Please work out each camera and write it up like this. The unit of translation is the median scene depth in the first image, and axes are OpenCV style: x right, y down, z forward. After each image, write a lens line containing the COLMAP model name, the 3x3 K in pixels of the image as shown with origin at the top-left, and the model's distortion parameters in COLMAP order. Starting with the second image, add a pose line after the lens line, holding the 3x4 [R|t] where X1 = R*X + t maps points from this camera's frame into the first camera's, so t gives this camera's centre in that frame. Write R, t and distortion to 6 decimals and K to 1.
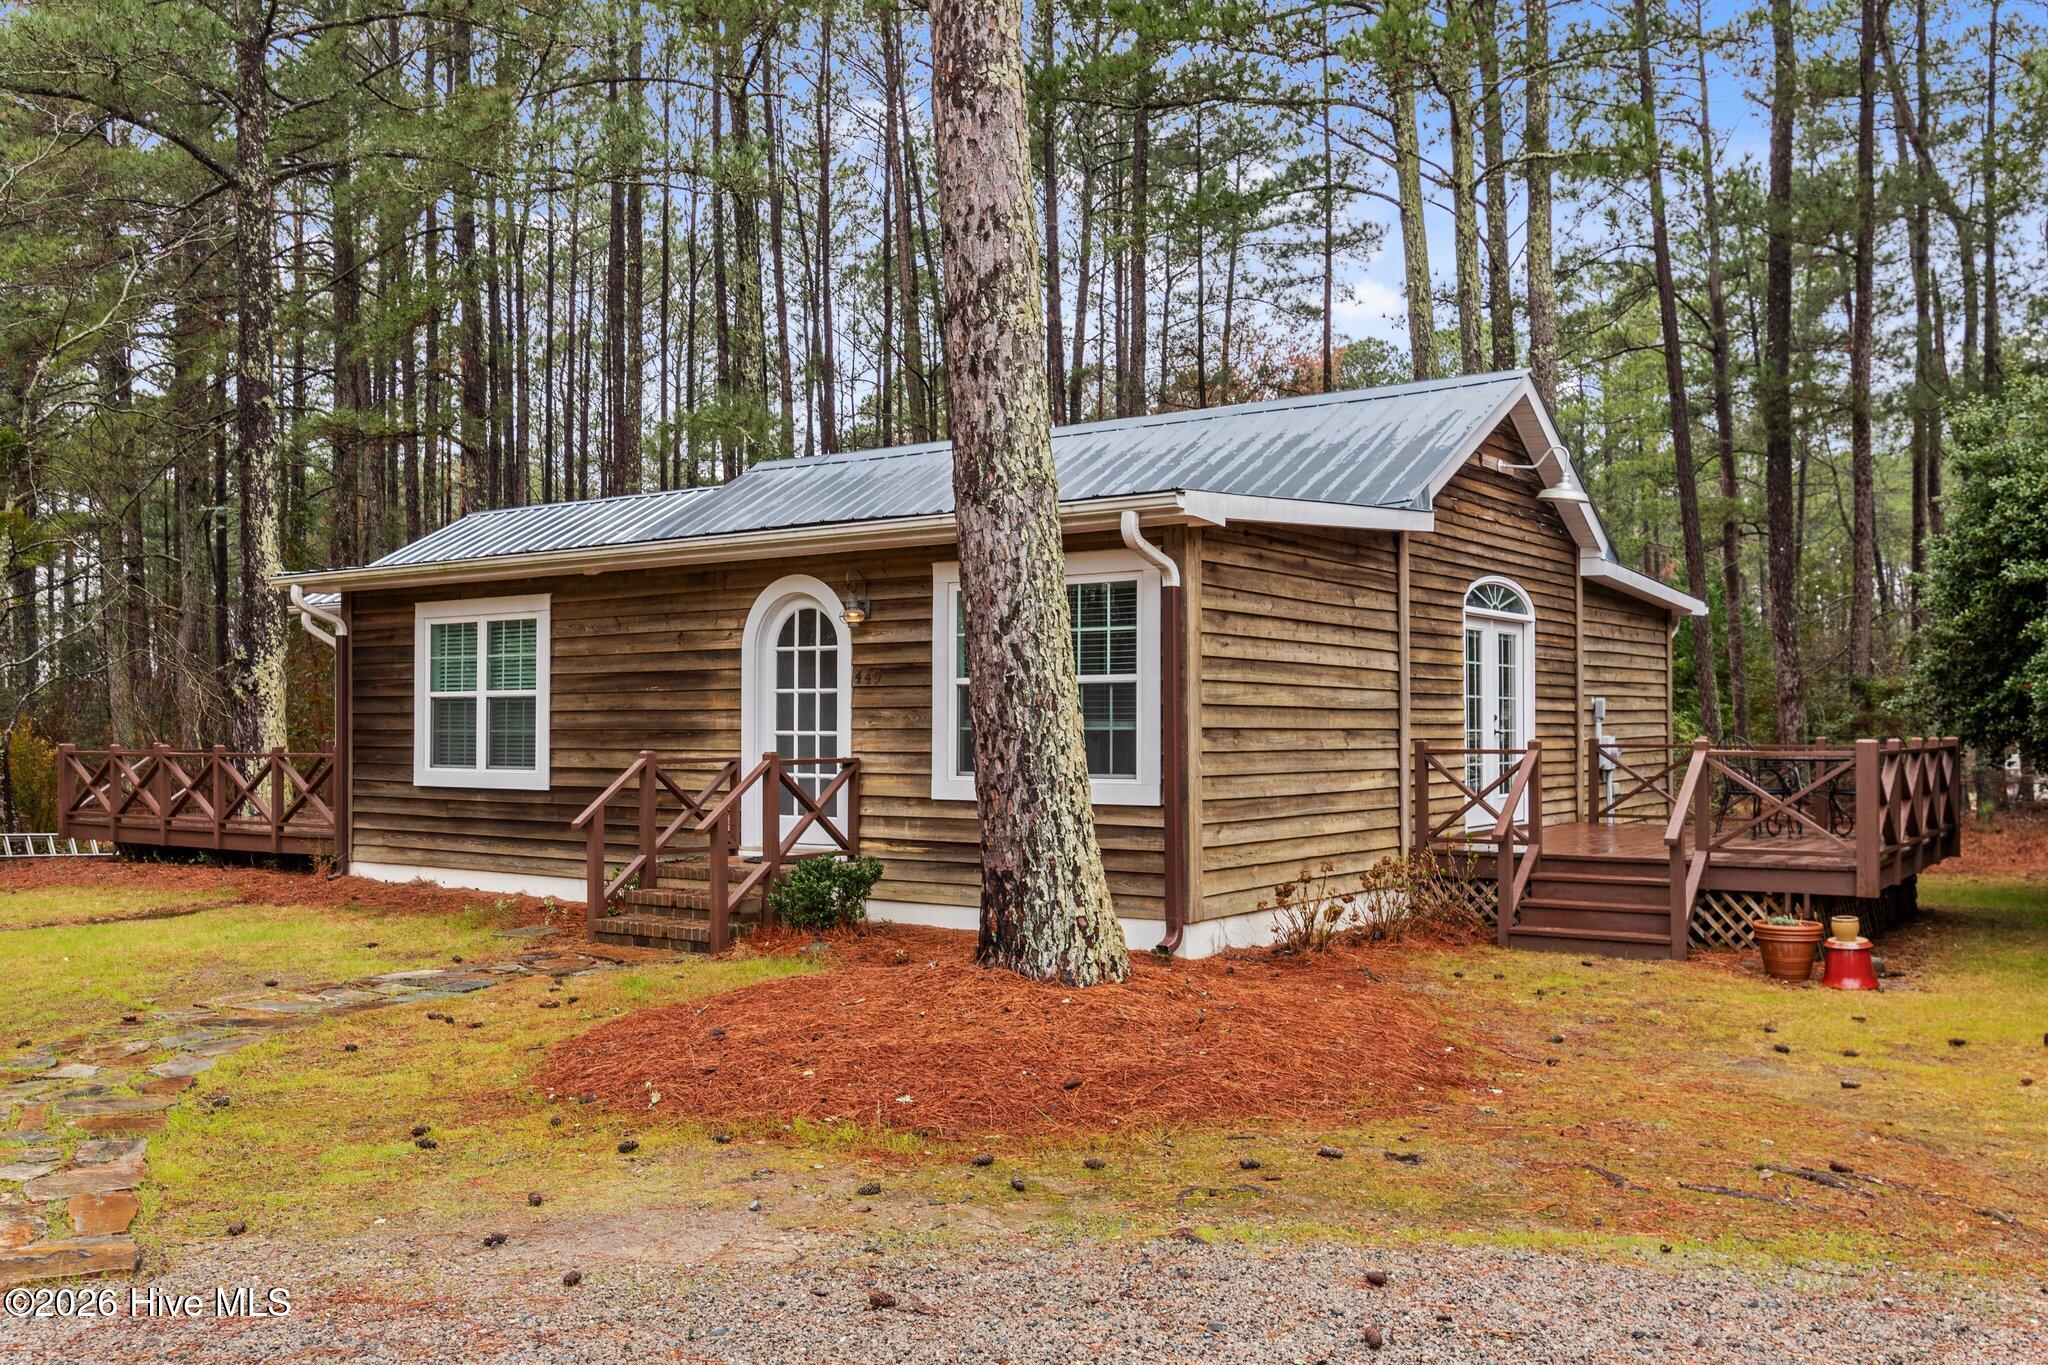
lens RADIAL K [[1731.2, 0, 1027.6], [0, 1731.2, 716.6], [0, 0, 1]] dist [-0.003644, 0.005324]
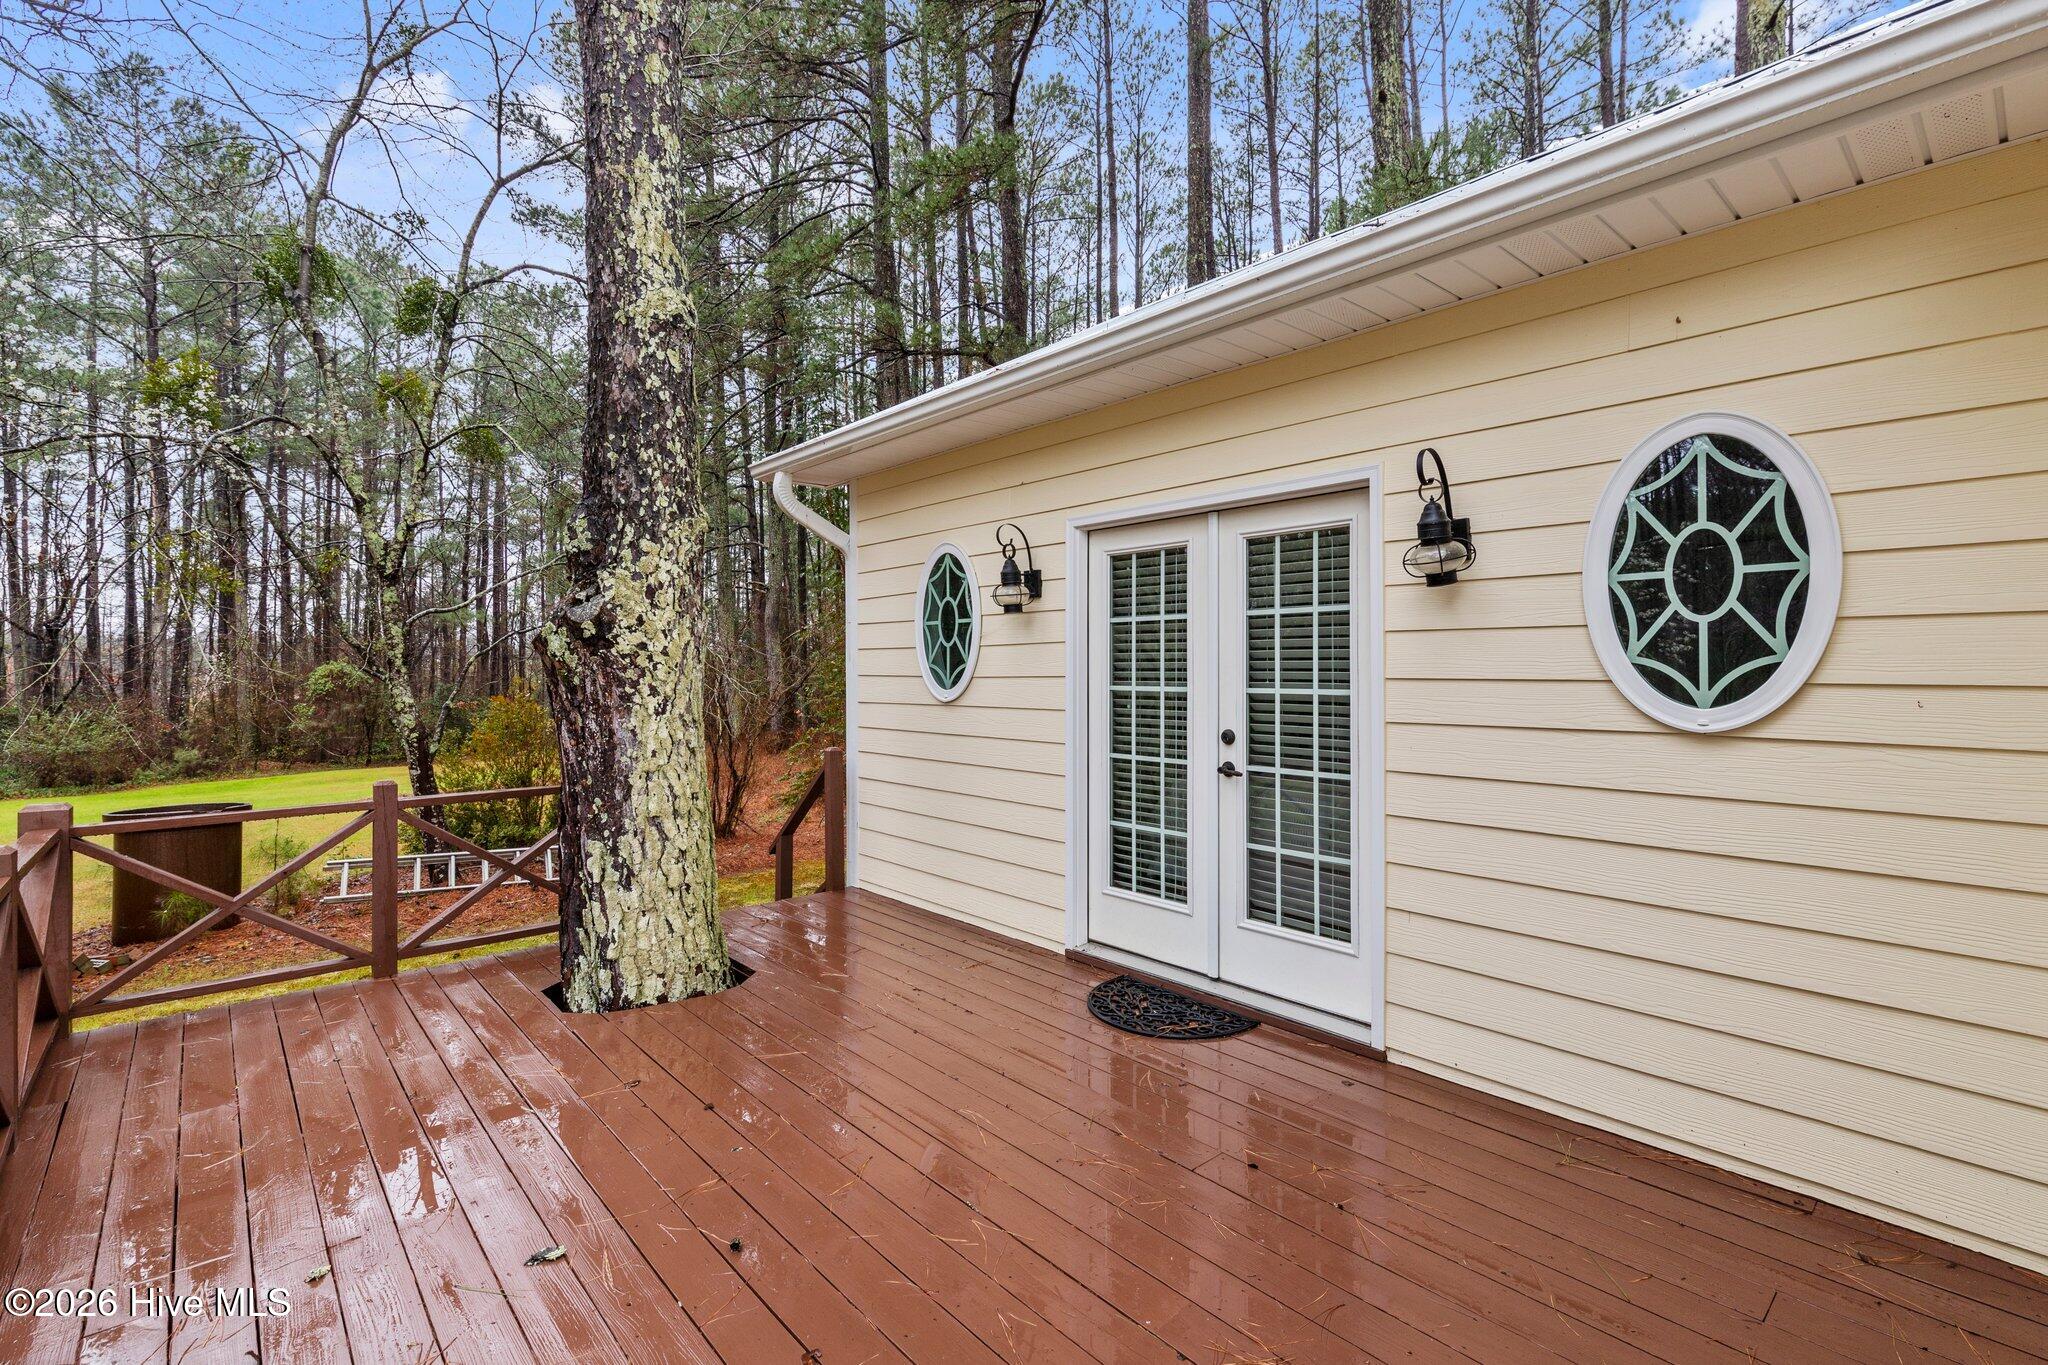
lens RADIAL K [[922.6, 0, 1034.3], [0, 922.6, 666.6], [0, 0, 1]] dist [0.001540, -0.002008]
pose [[0.974115, -0.002623, -0.226039, -0.447964], [0.004407, 0.999963, 0.007389, -0.014773], [0.226012, -0.008194, 0.974090, 1.171380]]
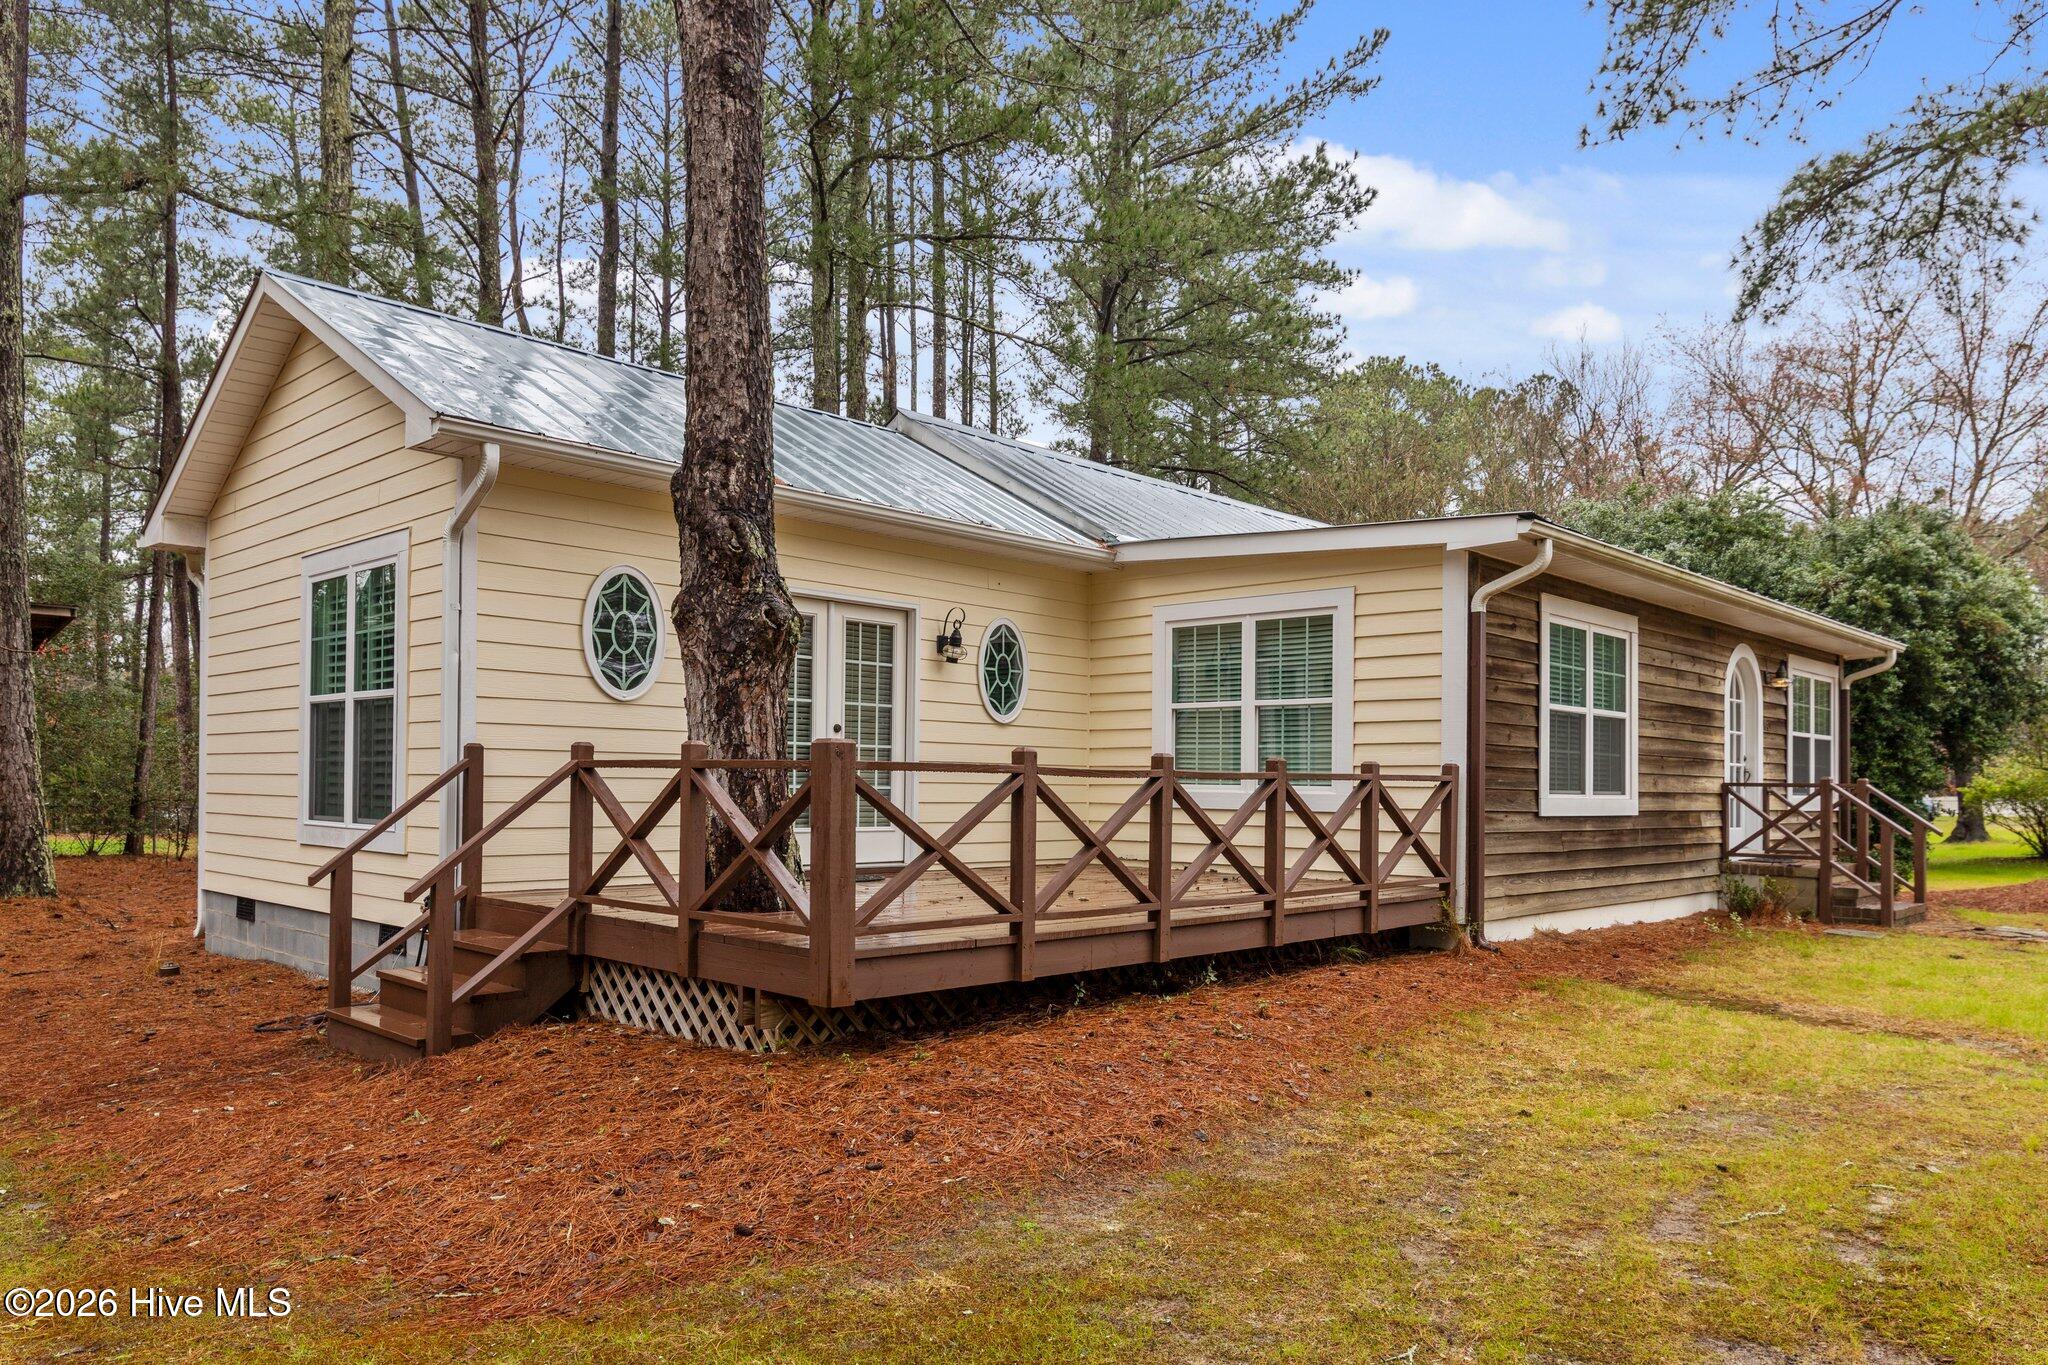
lens RADIAL K [[1365.3, 0, 1030.8], [0, 1365.3, 779.7], [0, 0, 1]] dist [0.004401, 0.000639]
pose [[0.144912, 0.005654, 0.989428, -1.106786], [-0.021684, 0.999762, -0.002538, 0.031730], [-0.989207, -0.021087, 0.145000, 1.235742]]
